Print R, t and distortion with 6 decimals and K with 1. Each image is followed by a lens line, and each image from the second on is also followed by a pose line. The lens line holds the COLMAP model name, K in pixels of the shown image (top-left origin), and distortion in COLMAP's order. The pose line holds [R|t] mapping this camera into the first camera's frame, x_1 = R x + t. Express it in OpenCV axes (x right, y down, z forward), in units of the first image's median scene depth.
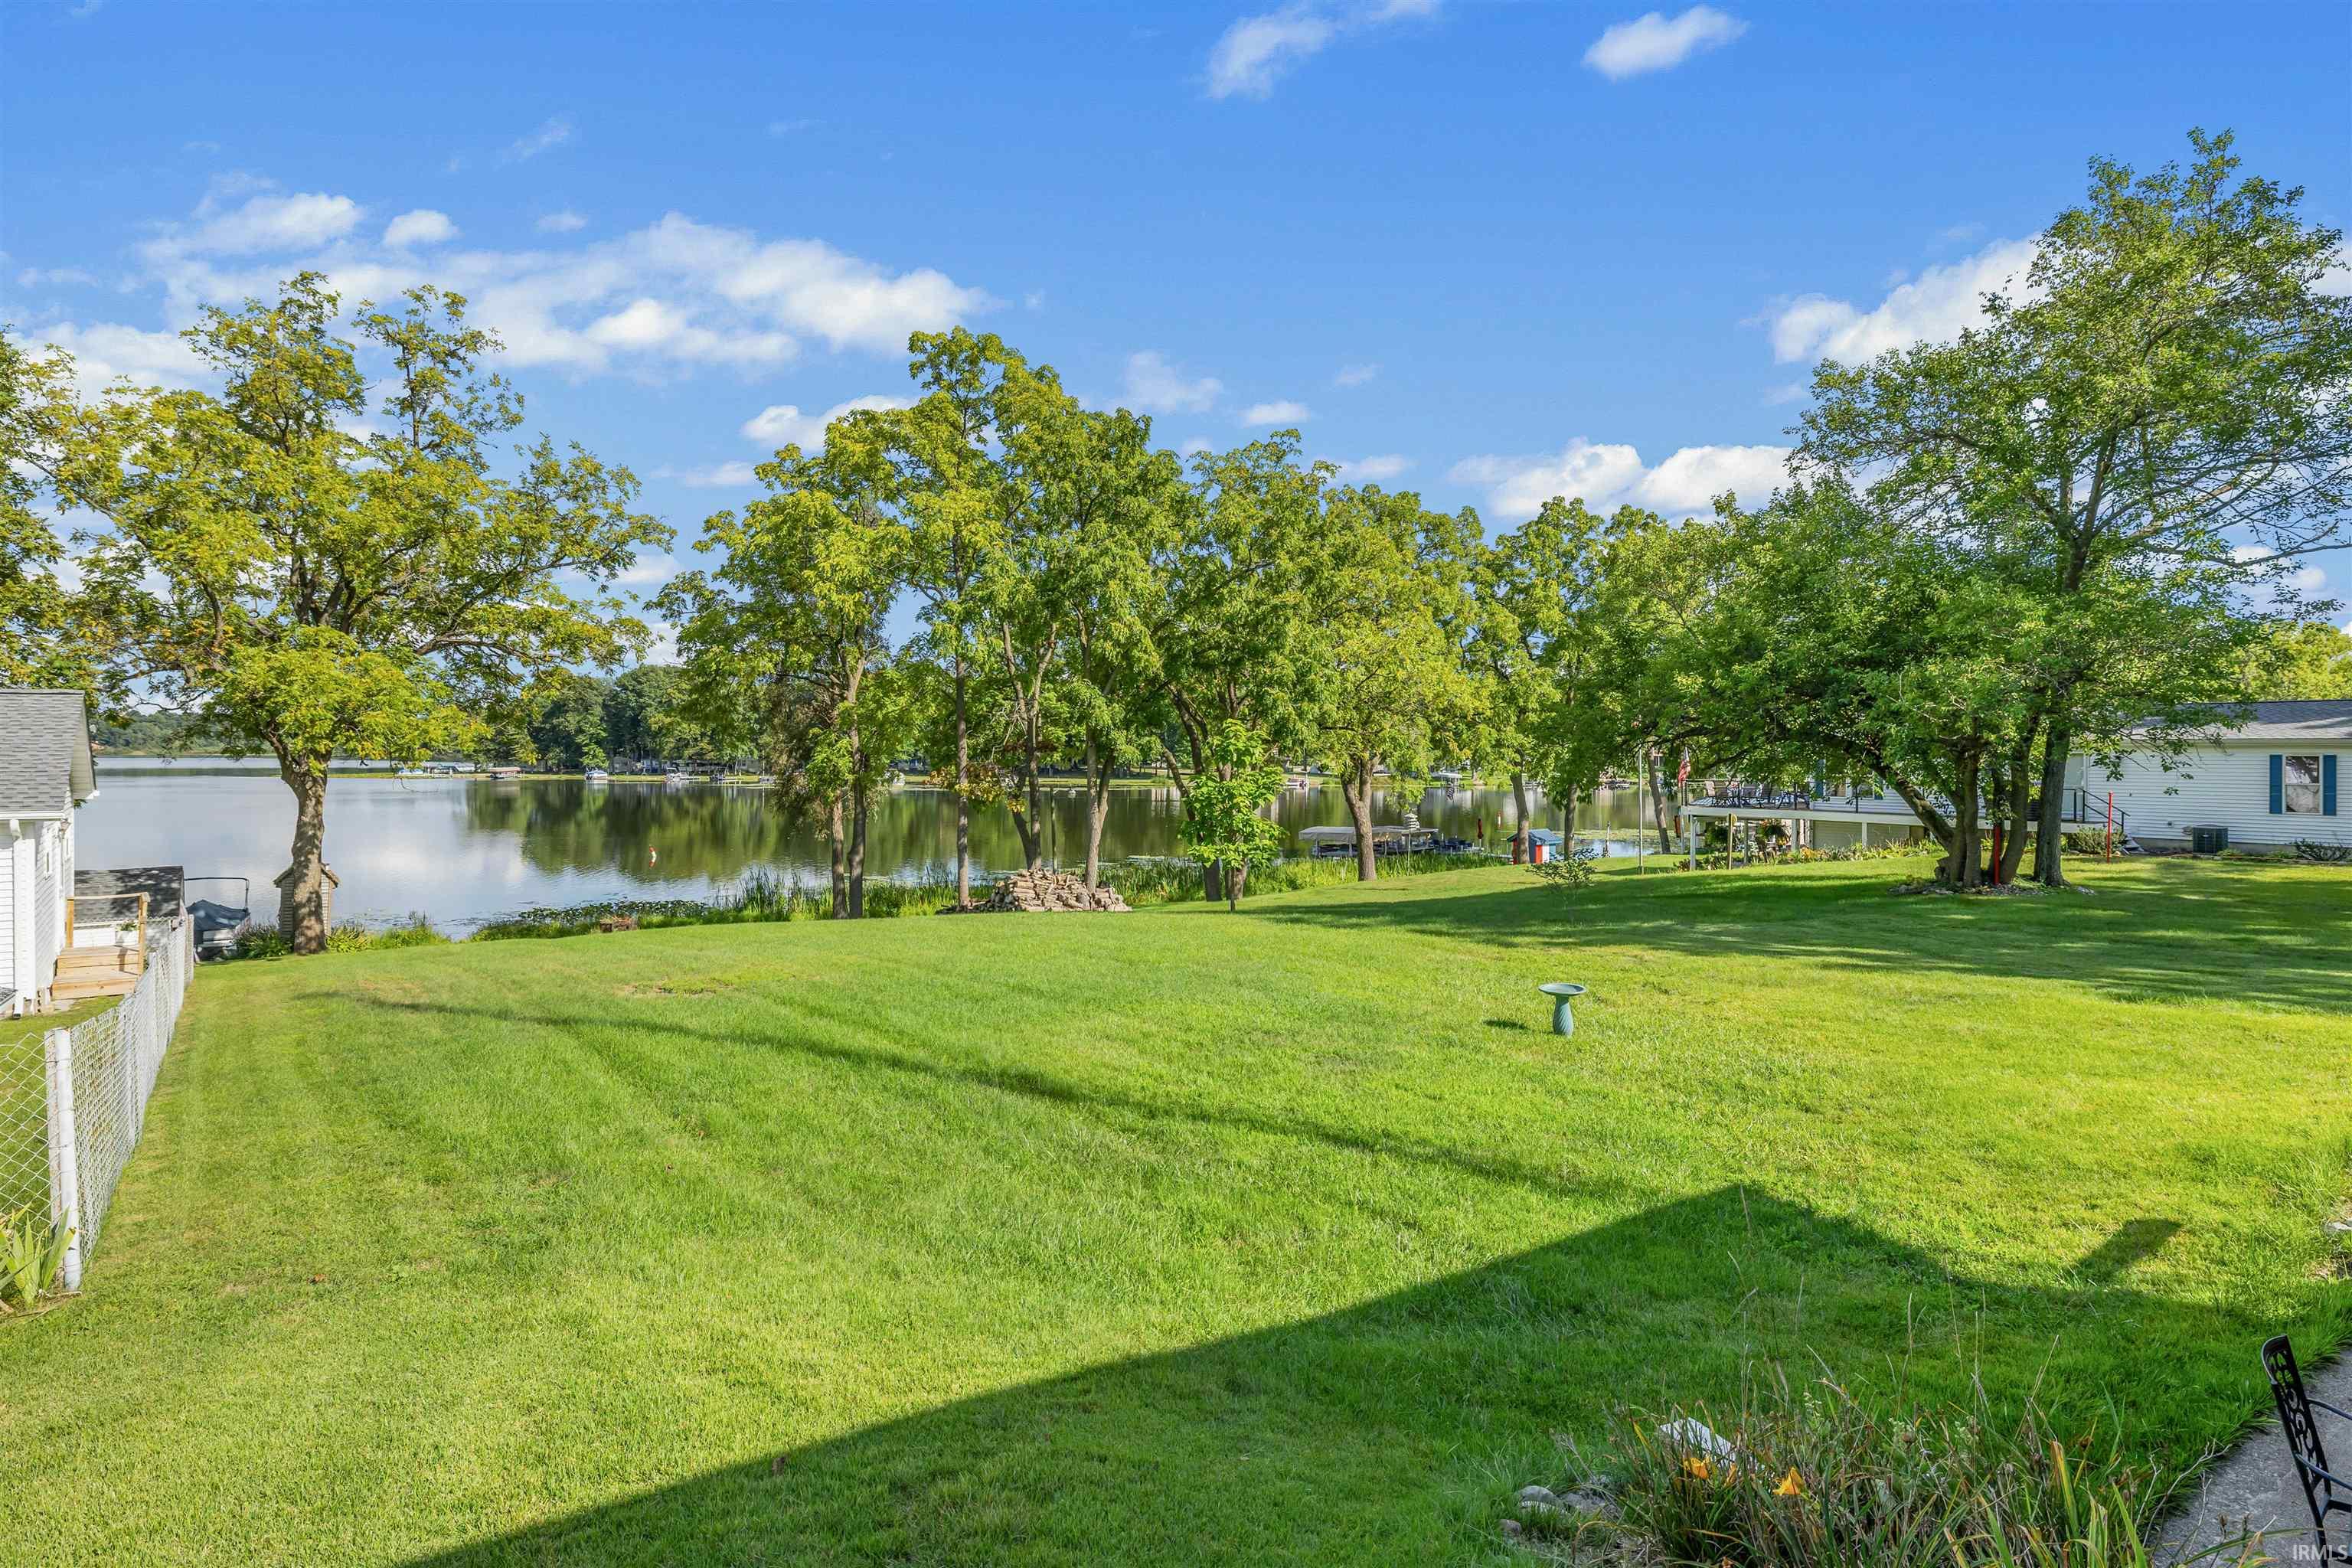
lens RADIAL K [[1284.8, 0, 1167.8], [0, 1284.8, 750.9], [0, 0, 1]] dist [-0.002442, -0.000190]
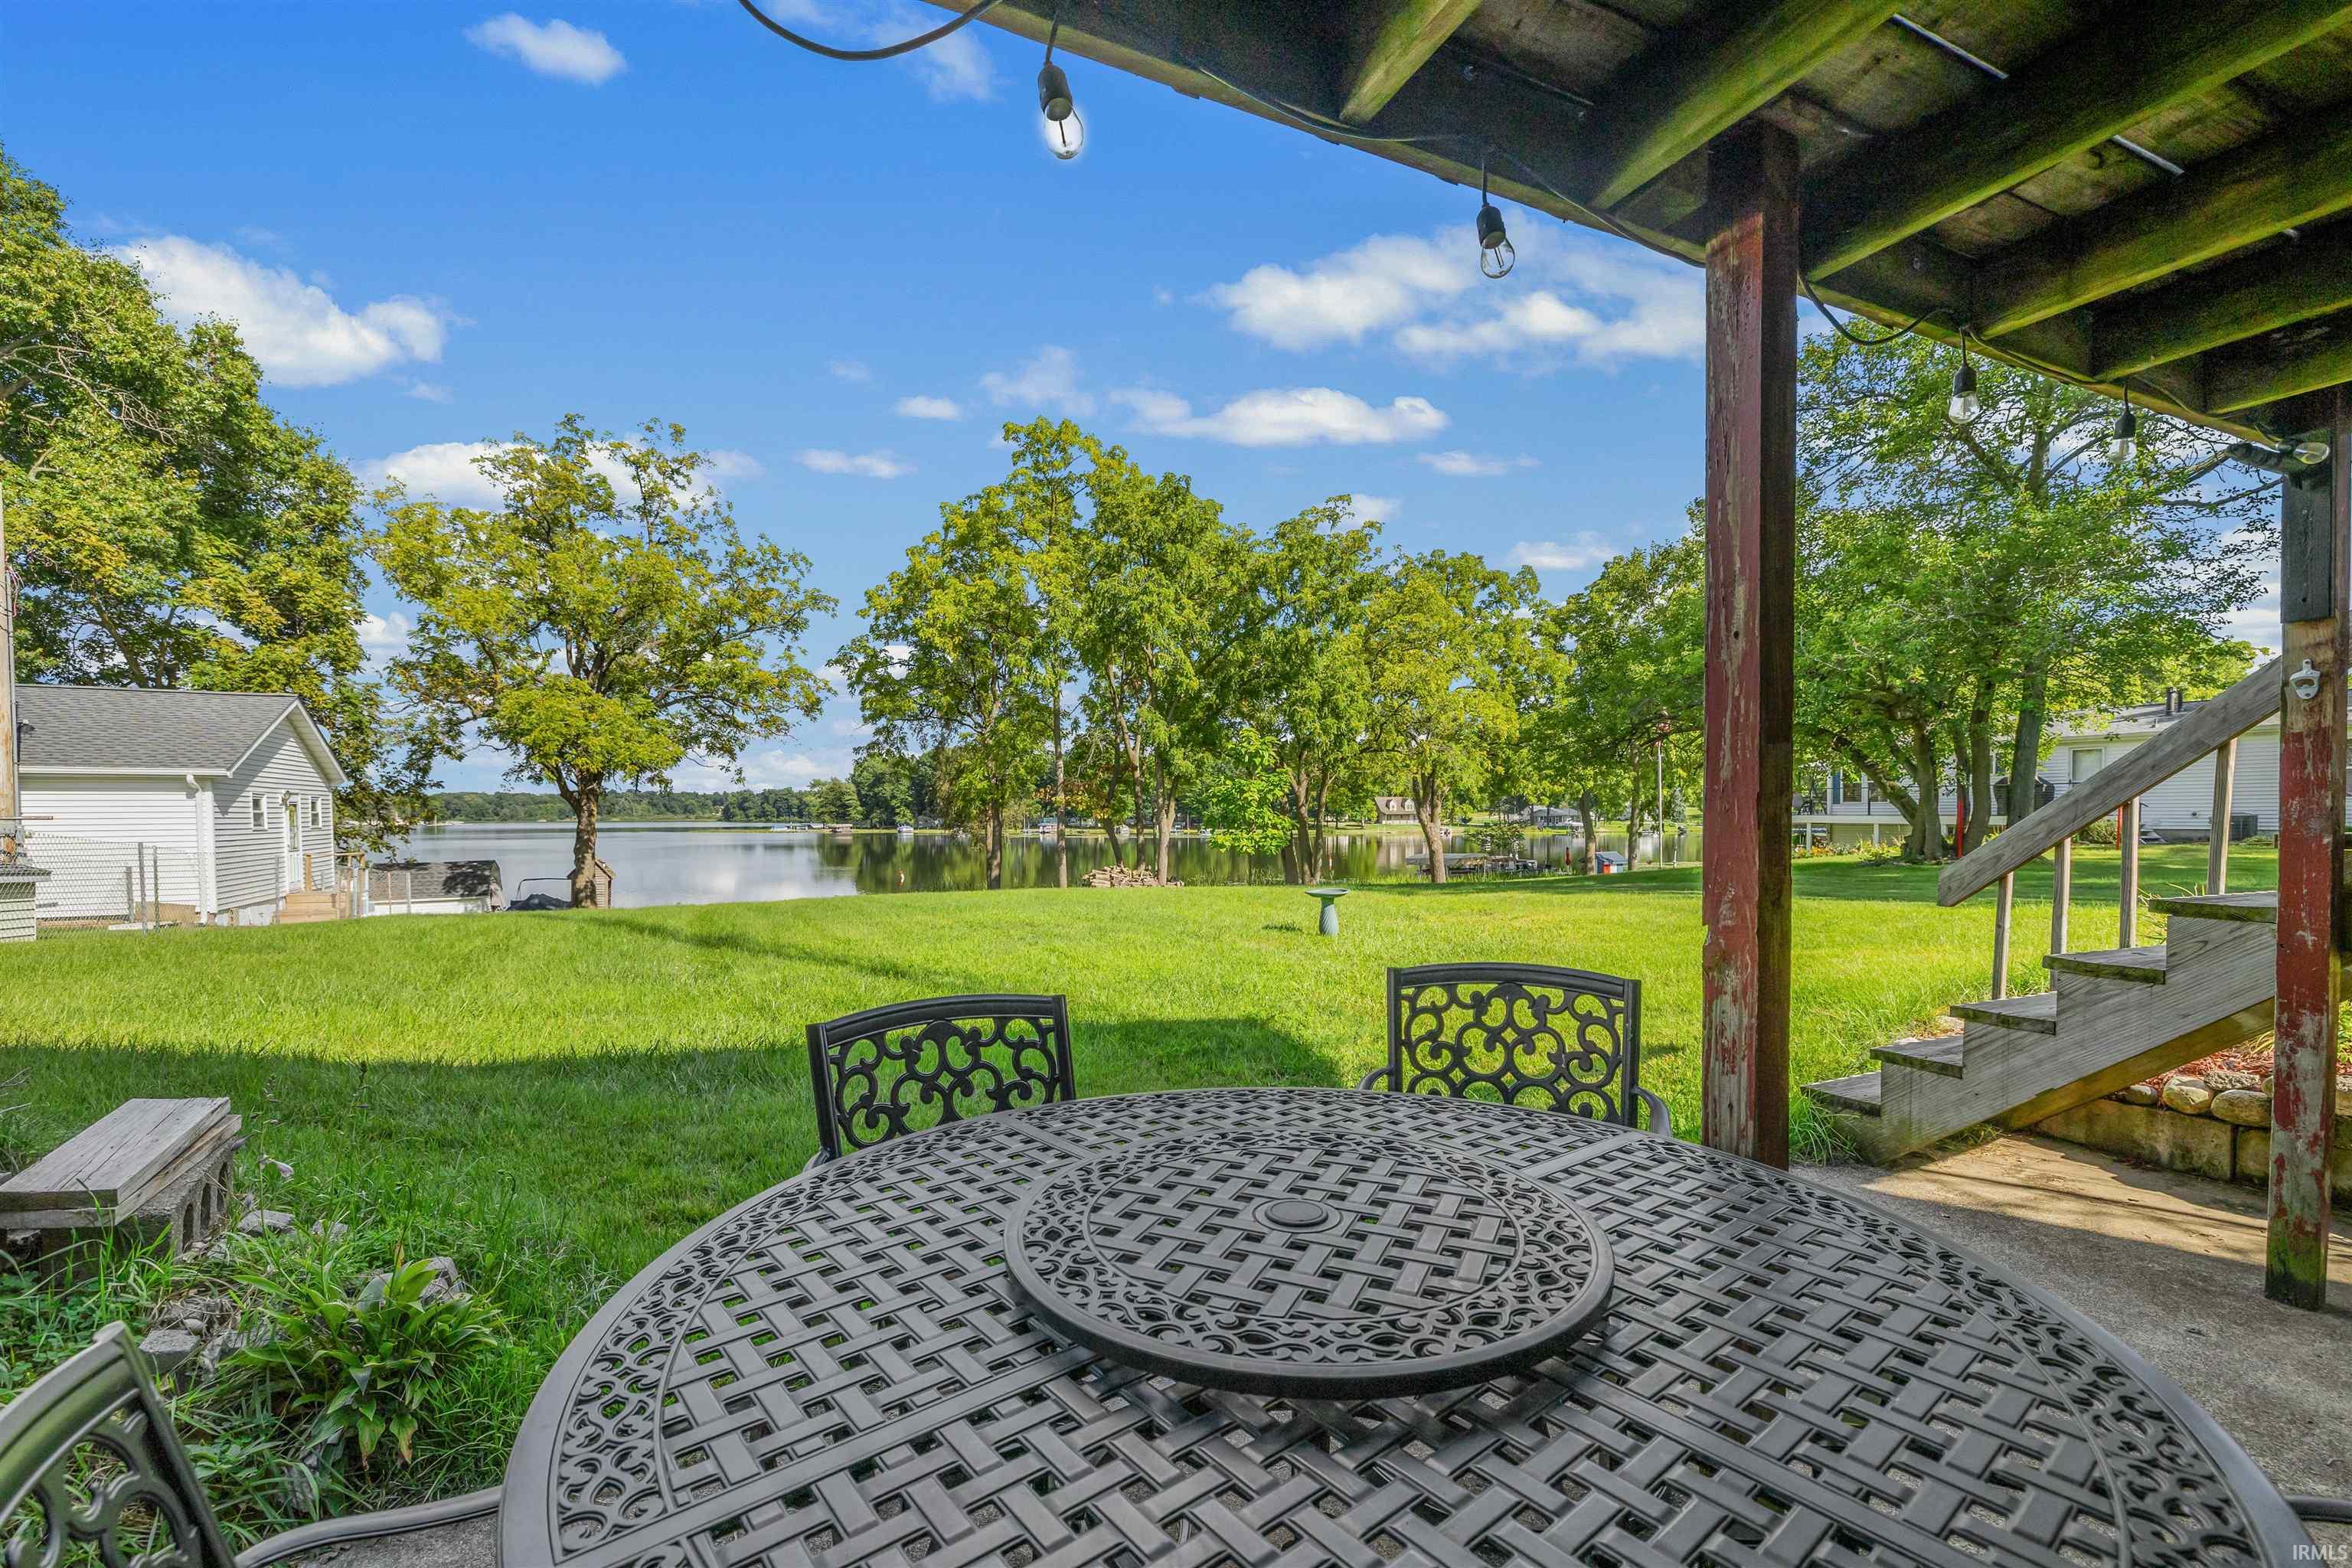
lens RADIAL K [[1010.0, 0, 1168.9], [0, 1010.0, 849.9], [0, 0, 1]] dist [-0.000676, -0.000290]
pose [[0.983866, -0.003271, -0.178875, 0.121373], [0.009666, 0.999344, 0.034892, 0.045645], [0.178643, -0.036058, 0.983253, 0.068326]]
